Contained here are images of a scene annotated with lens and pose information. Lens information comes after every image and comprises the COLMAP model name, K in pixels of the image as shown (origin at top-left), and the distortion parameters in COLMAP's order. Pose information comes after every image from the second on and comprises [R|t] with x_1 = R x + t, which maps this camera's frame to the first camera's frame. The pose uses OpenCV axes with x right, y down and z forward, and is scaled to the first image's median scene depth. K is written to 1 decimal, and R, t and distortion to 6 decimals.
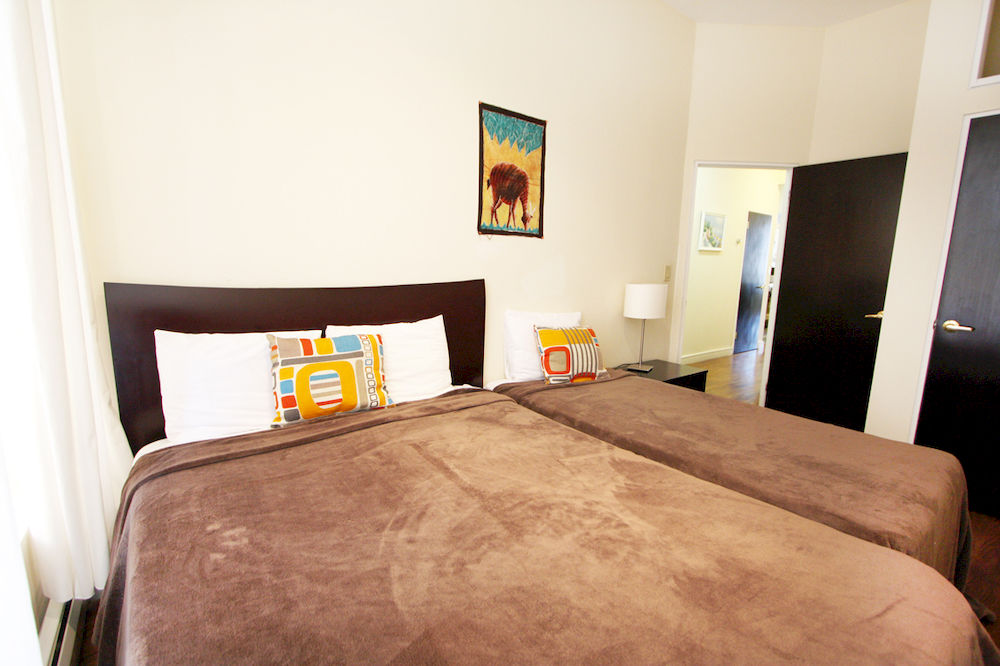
lens RADIAL K [[460.6, 0, 503.4], [0, 460.6, 333.1], [0, 0, 1]] dist [-0.016542, 0.001626]
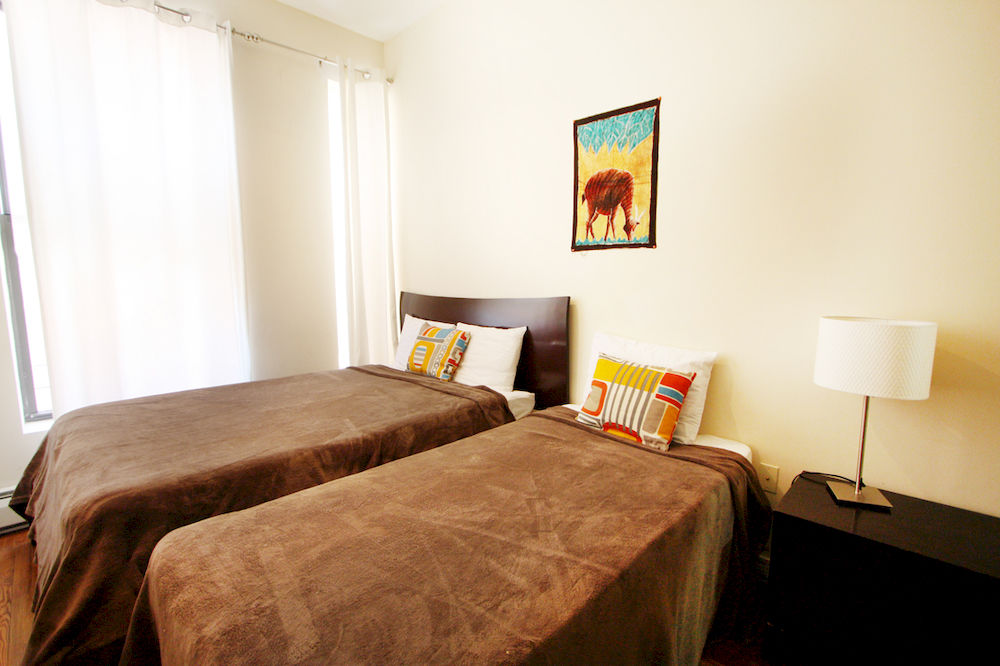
lens RADIAL K [[460.6, 0, 501.3], [0, 460.6, 335.3], [0, 0, 1]] dist [-0.016542, 0.001626]
pose [[0.146923, 0.100369, -0.984043, 0.884914], [-0.149600, 0.985650, 0.078197, -0.088338], [0.977770, 0.135723, 0.159830, 0.689422]]
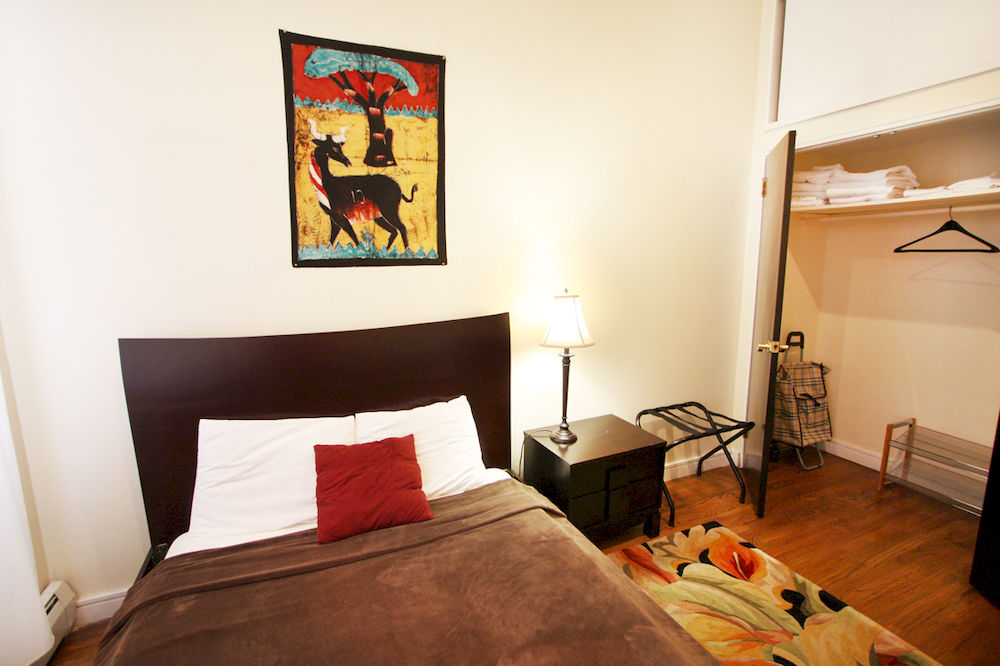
lens RADIAL K [[460.6, 0, 495.1], [0, 460.6, 339.5], [0, 0, 1]] dist [-0.016542, 0.001626]
pose [[0.967079, 0.002070, -0.254468, 0.309058], [0.000757, 0.999939, 0.011010, -0.127839], [0.254476, -0.010840, 0.967018, 0.489562]]
